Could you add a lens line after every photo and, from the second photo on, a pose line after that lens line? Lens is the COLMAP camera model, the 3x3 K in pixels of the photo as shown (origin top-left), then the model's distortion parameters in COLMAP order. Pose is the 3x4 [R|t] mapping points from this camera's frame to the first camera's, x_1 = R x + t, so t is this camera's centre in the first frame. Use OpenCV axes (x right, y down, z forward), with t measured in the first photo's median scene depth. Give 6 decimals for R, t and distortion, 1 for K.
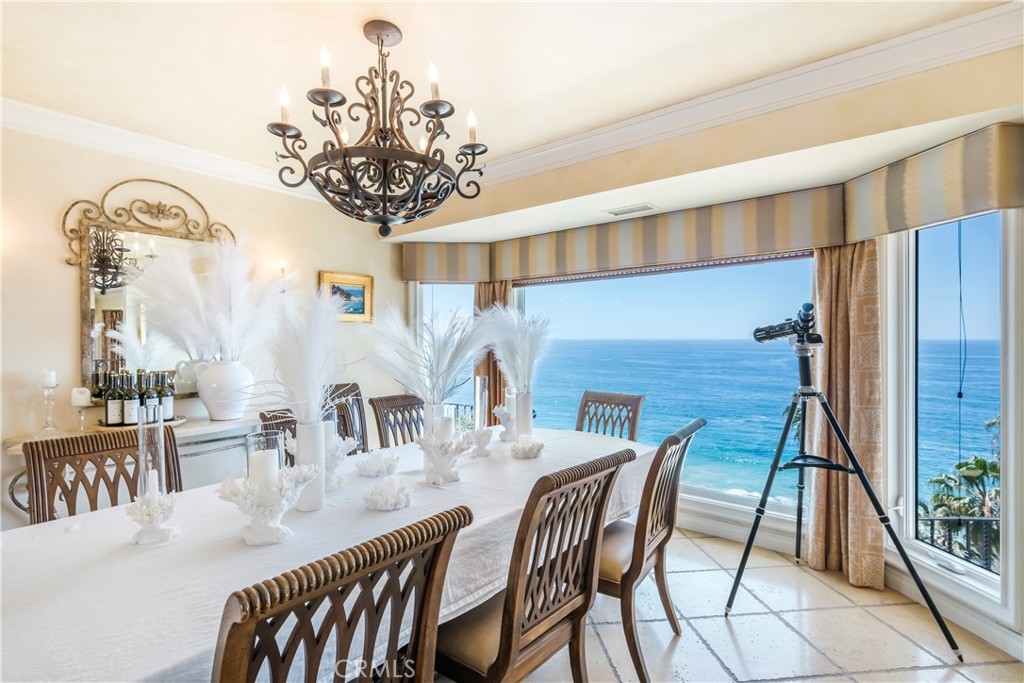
lens RADIAL K [[495.3, 0, 512.0], [0, 495.3, 341.5], [0, 0, 1]] dist [0.001092, 0.000183]
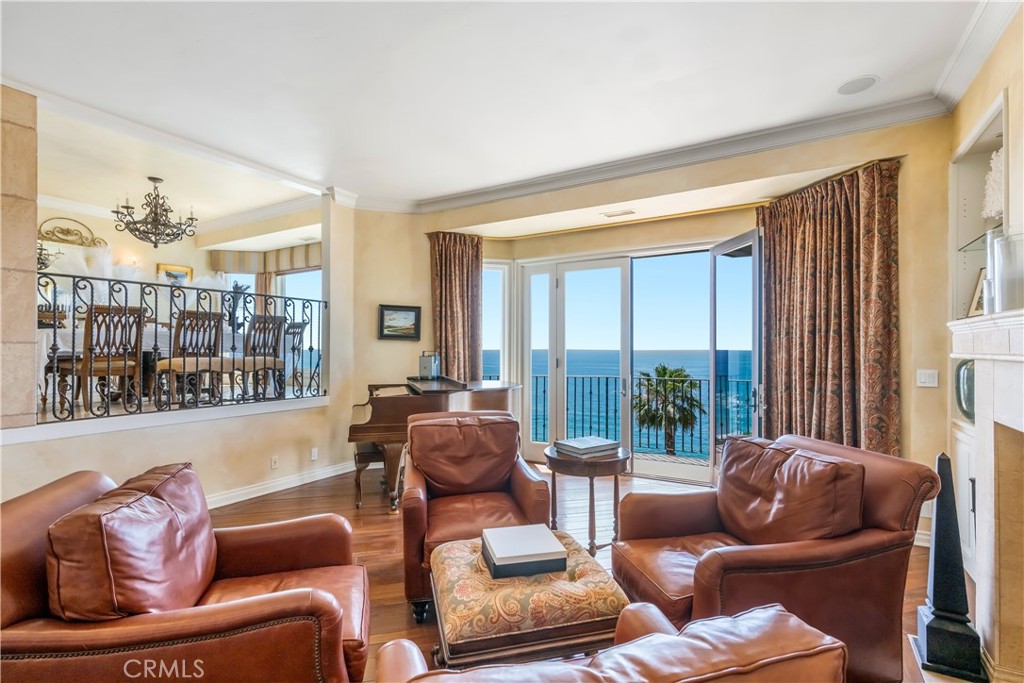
lens RADIAL K [[495.3, 0, 512.0], [0, 495.3, 341.5], [0, 0, 1]] dist [0.001092, 0.000183]
pose [[0.990539, 0.006124, 0.137098, 0.871825], [-0.002784, 0.999695, -0.024542, 0.248790], [-0.137206, 0.023928, 0.990253, -1.330925]]
